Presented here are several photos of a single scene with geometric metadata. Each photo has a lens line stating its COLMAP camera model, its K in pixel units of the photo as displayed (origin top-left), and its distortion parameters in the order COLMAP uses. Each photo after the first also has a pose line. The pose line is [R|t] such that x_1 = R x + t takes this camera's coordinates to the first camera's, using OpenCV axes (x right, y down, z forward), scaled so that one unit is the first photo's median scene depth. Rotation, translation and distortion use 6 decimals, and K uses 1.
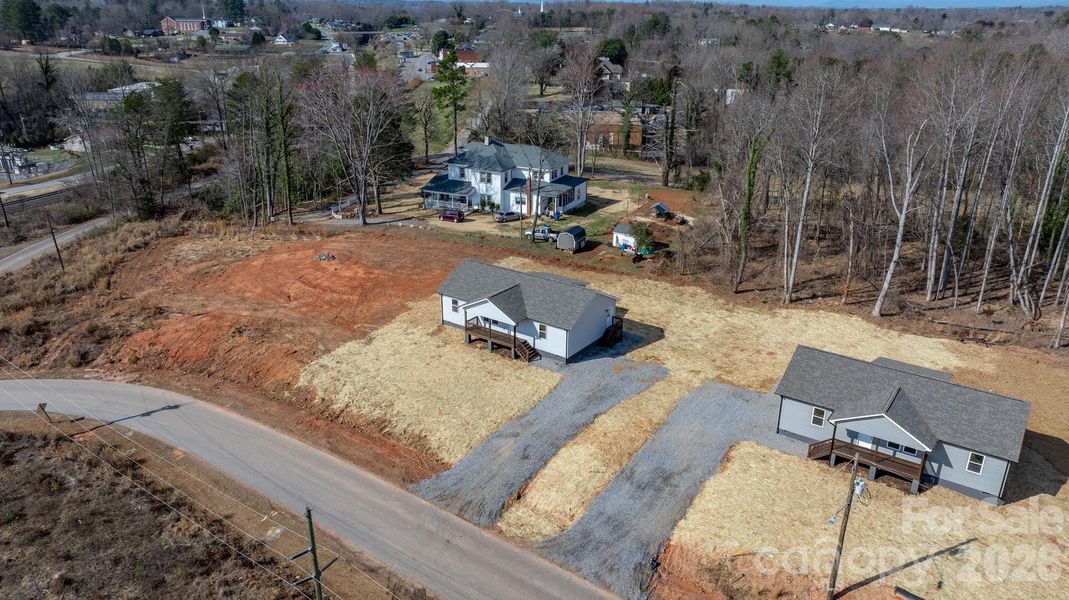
lens RADIAL K [[753.9, 0, 534.5], [0, 753.9, 300.0], [0, 0, 1]] dist [-0.005653, 0.001060]
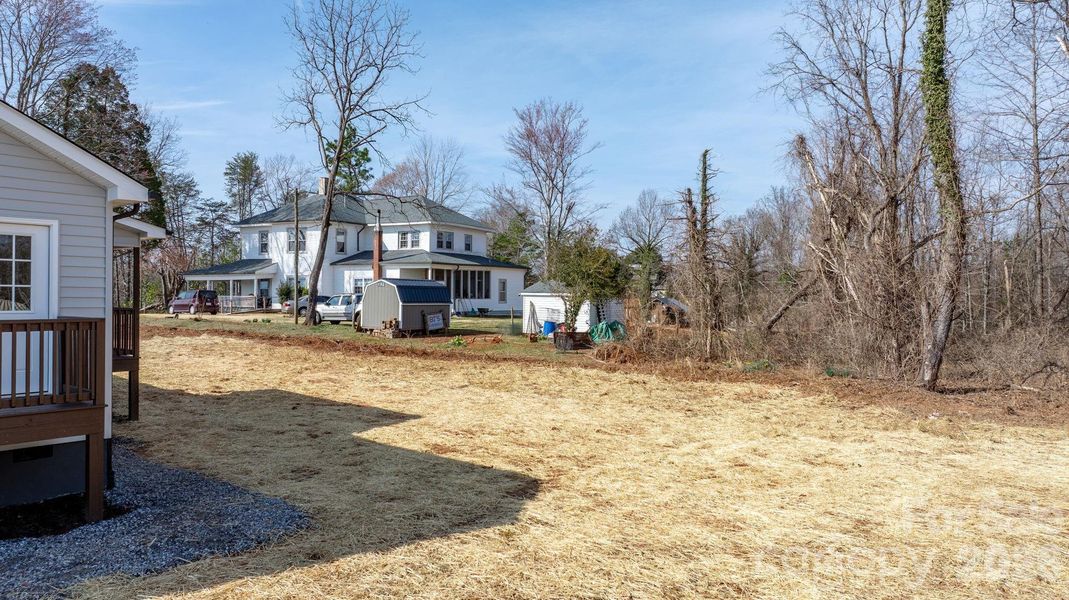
lens RADIAL K [[753.9, 0, 534.5], [0, 753.9, 300.0], [0, 0, 1]] dist [-0.005653, 0.001060]
pose [[0.996871, -0.002457, -0.079008, 0.158800], [-0.026080, 0.933328, -0.358077, 0.051205], [0.074620, 0.359017, 0.930343, 0.750072]]
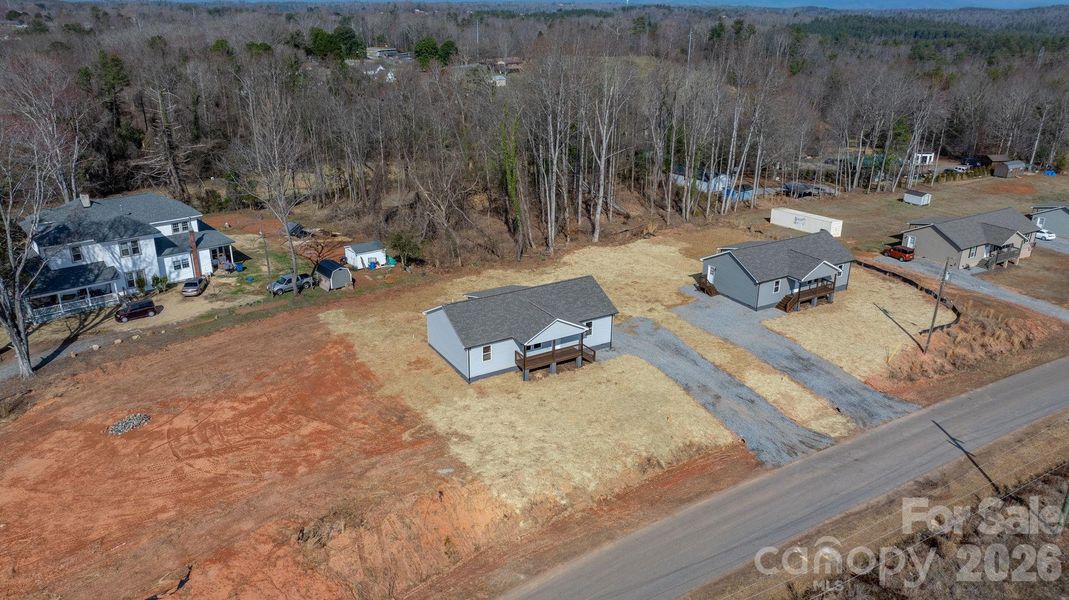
lens RADIAL K [[753.9, 0, 534.5], [0, 753.9, 300.0], [0, 0, 1]] dist [-0.005653, 0.001060]
pose [[0.397343, -0.336543, 0.853732, -0.685880], [0.328986, 0.920726, 0.209836, -0.181488], [-0.856672, 0.197489, 0.476562, 0.451510]]
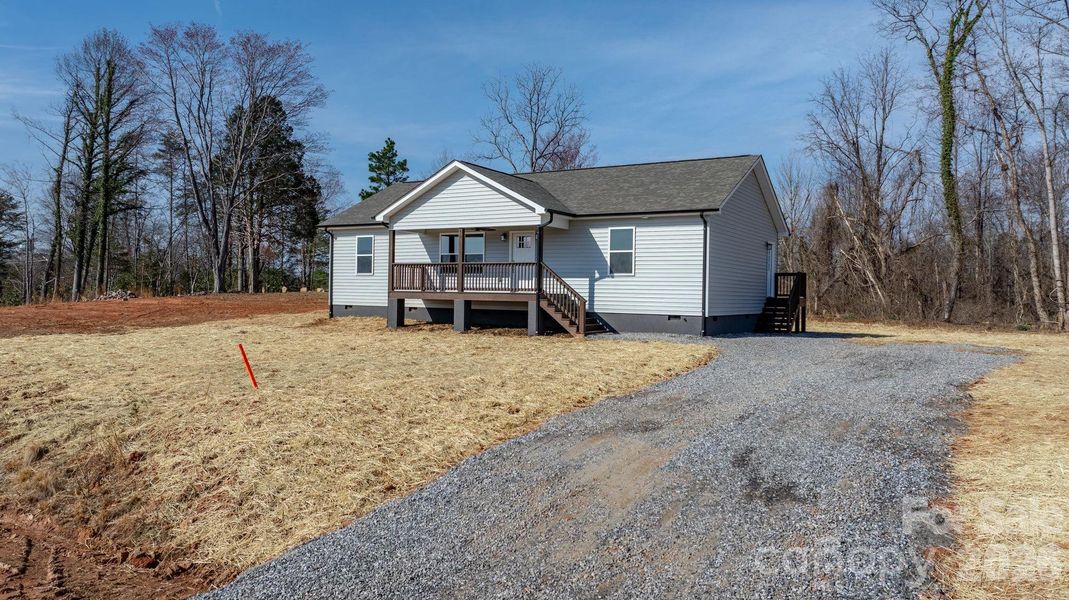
lens RADIAL K [[753.9, 0, 534.5], [0, 753.9, 300.0], [0, 0, 1]] dist [-0.005653, 0.001060]
pose [[0.996247, 0.007337, 0.086240, -0.044833], [0.023928, 0.934222, -0.355890, 0.143285], [-0.083178, 0.356618, 0.930540, 0.549947]]
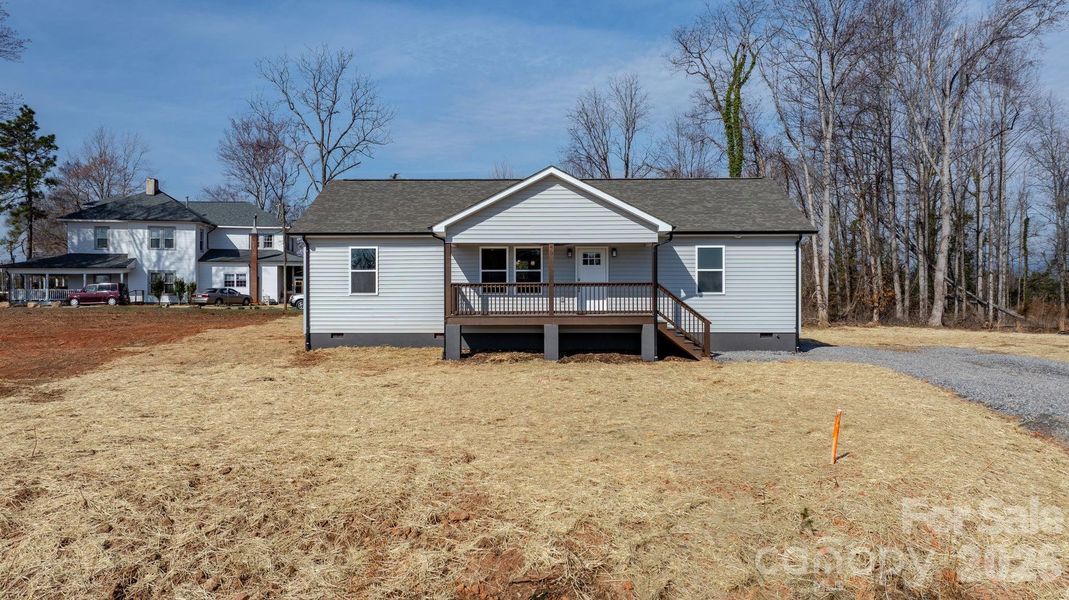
lens RADIAL K [[753.9, 0, 534.5], [0, 753.9, 300.0], [0, 0, 1]] dist [-0.005653, 0.001060]
pose [[0.822354, -0.015512, 0.568764, -0.191963], [0.216648, 0.932863, -0.287802, 0.105579], [-0.526115, 0.359897, 0.770504, 0.621913]]
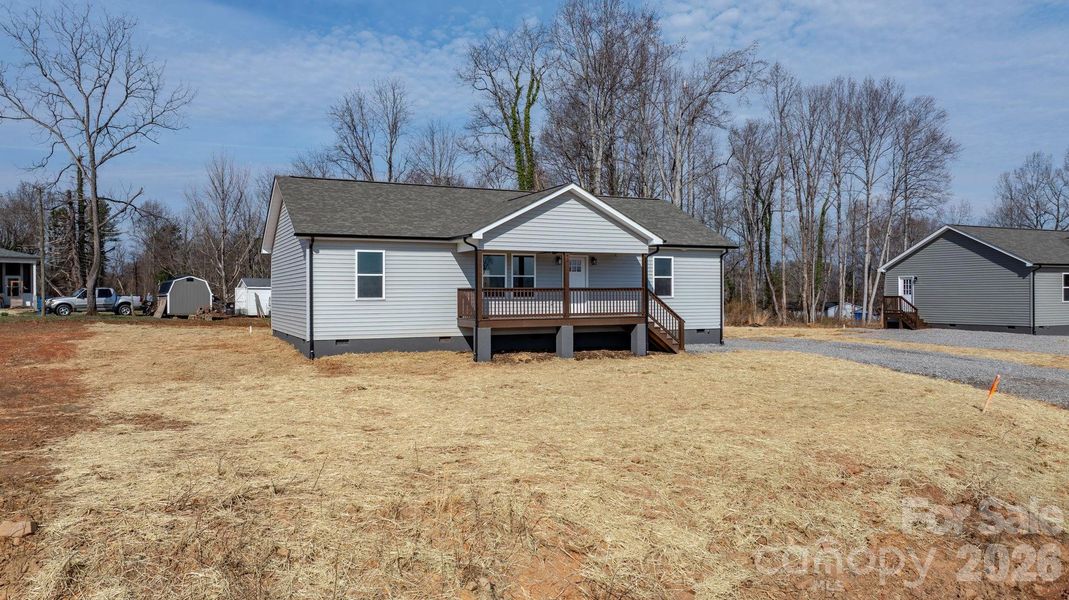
lens RADIAL K [[753.9, 0, 534.5], [0, 753.9, 300.0], [0, 0, 1]] dist [-0.005653, 0.001060]
pose [[0.478200, -0.017988, 0.878067, -0.290803], [0.328091, 0.931065, -0.159607, 0.074392], [-0.814666, 0.364410, 0.451136, 0.694960]]
